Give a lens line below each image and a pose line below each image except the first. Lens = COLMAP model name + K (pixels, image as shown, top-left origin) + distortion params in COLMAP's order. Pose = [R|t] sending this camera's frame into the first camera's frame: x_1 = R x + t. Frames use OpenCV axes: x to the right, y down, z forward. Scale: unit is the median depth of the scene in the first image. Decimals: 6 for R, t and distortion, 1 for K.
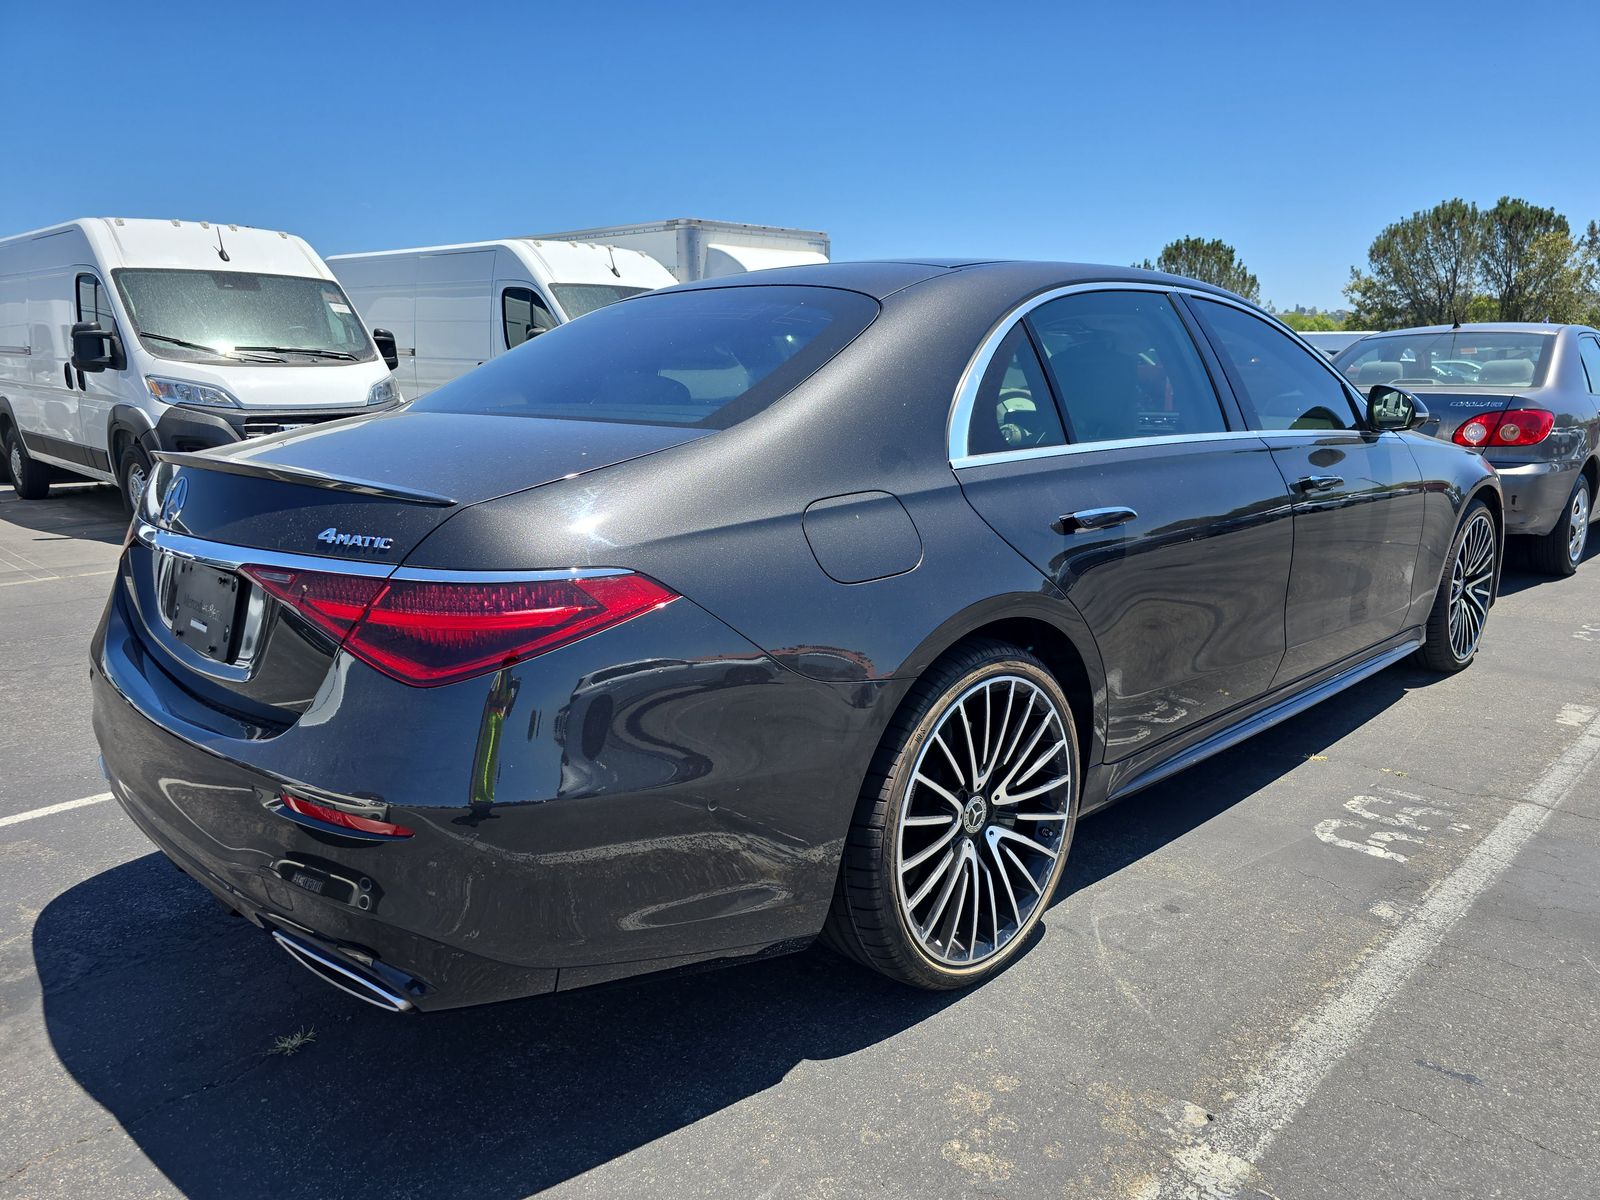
lens RADIAL K [[1096.4, 0, 815.2], [0, 1096.4, 591.4], [0, 0, 1]] dist [0.004258, -0.014251]
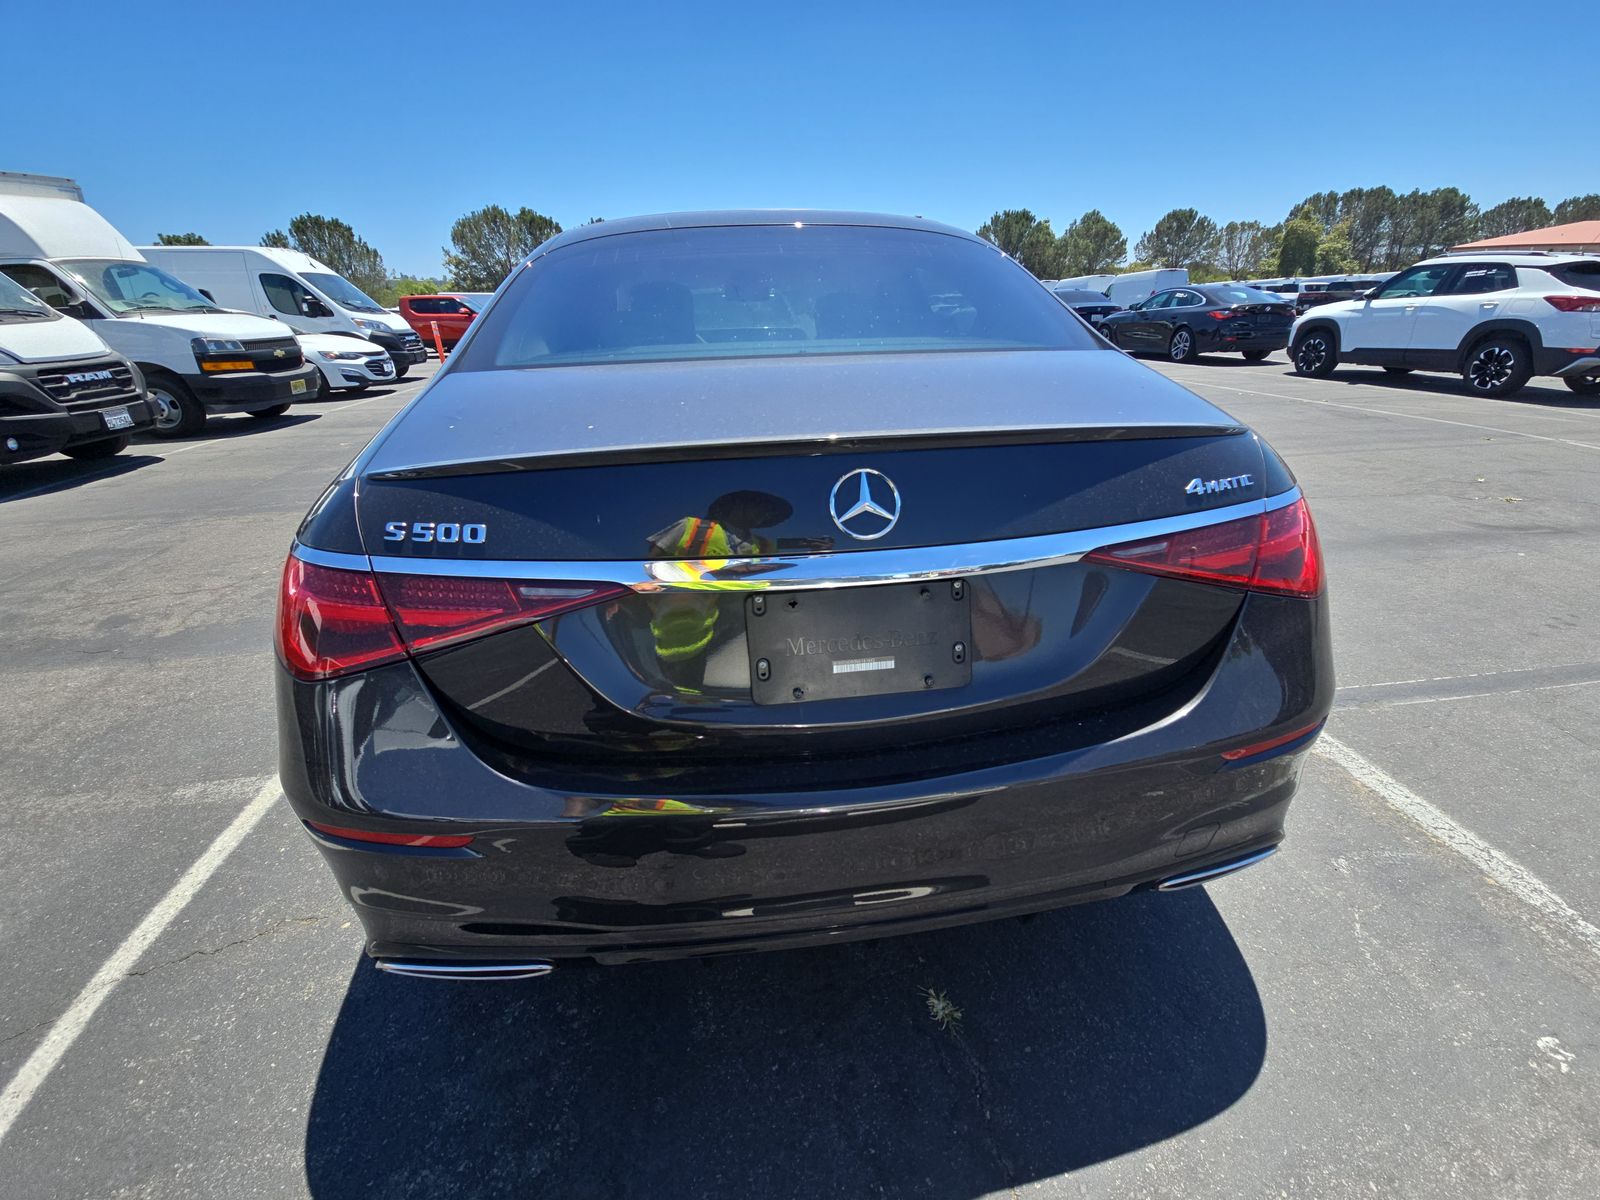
lens RADIAL K [[642.3, 0, 809.0], [0, 642.3, 604.0], [0, 0, 1]] dist [0.003041, -0.001837]
pose [[0.608519, -0.330136, 0.721606, -1.046709], [0.166801, 0.942249, 0.290420, -0.165487], [-0.775811, -0.056362, 0.628443, 0.913069]]
